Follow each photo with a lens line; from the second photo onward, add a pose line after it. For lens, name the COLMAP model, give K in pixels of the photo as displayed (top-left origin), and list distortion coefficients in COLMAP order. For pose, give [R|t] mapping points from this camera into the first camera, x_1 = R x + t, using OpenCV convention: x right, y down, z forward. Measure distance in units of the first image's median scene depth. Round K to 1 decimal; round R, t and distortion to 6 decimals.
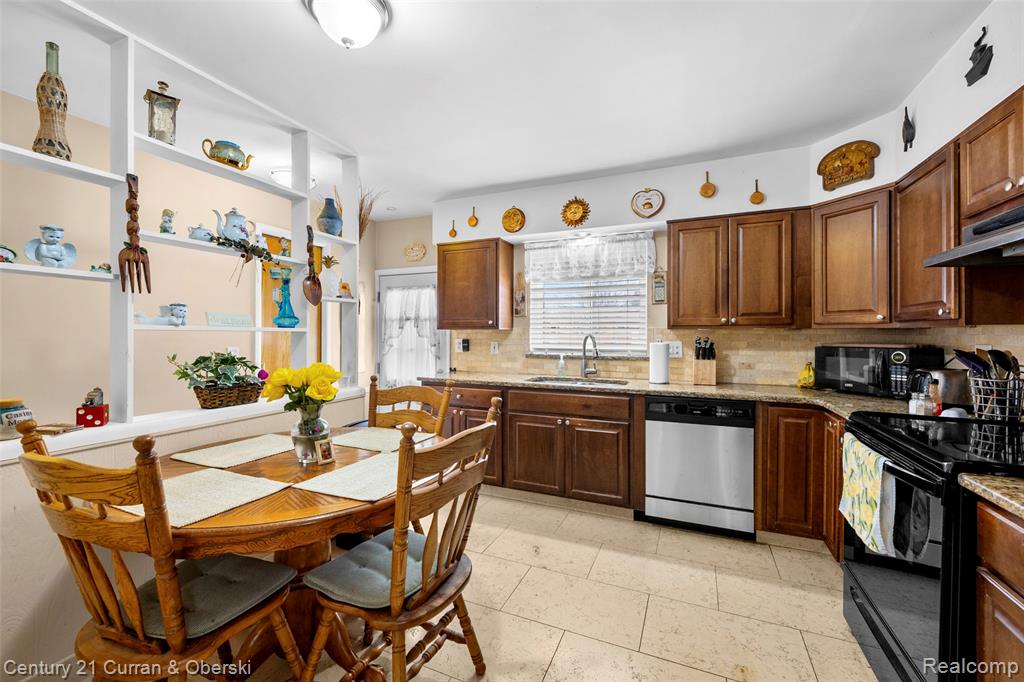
lens RADIAL K [[409.8, 0, 513.0], [0, 409.8, 336.0], [0, 0, 1]] dist [-0.002390, 0.000305]
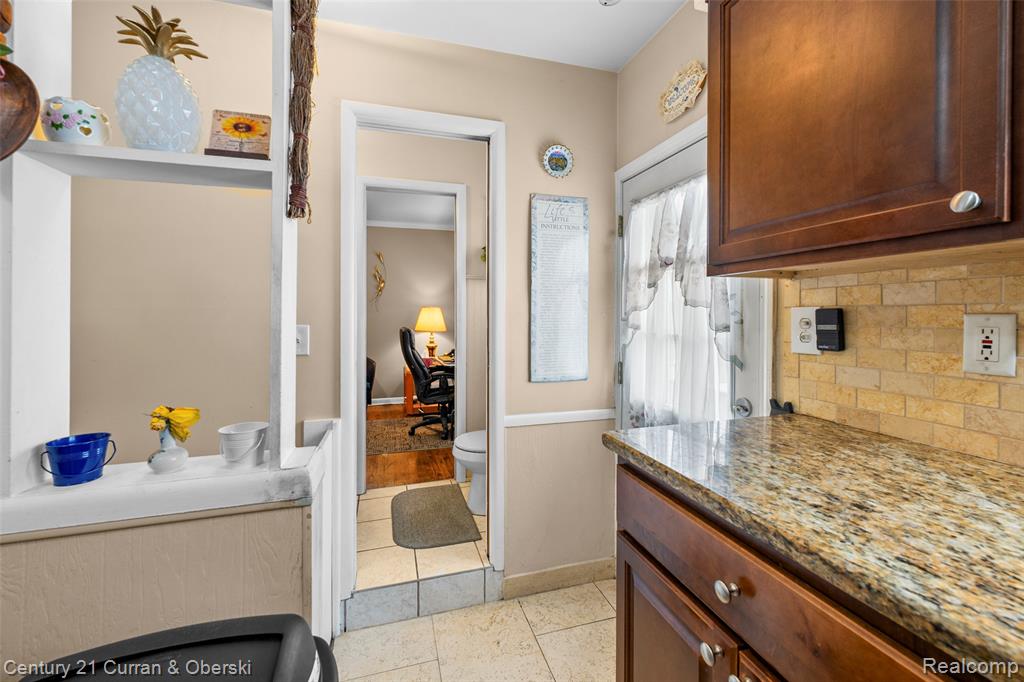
lens RADIAL K [[409.8, 0, 516.3], [0, 409.8, 320.6], [0, 0, 1]] dist [-0.002390, 0.000305]
pose [[0.642645, 0.005628, -0.766143, -0.056300], [0.002186, 0.999955, 0.009179, 0.018840], [0.766161, -0.007574, 0.642604, 0.940092]]
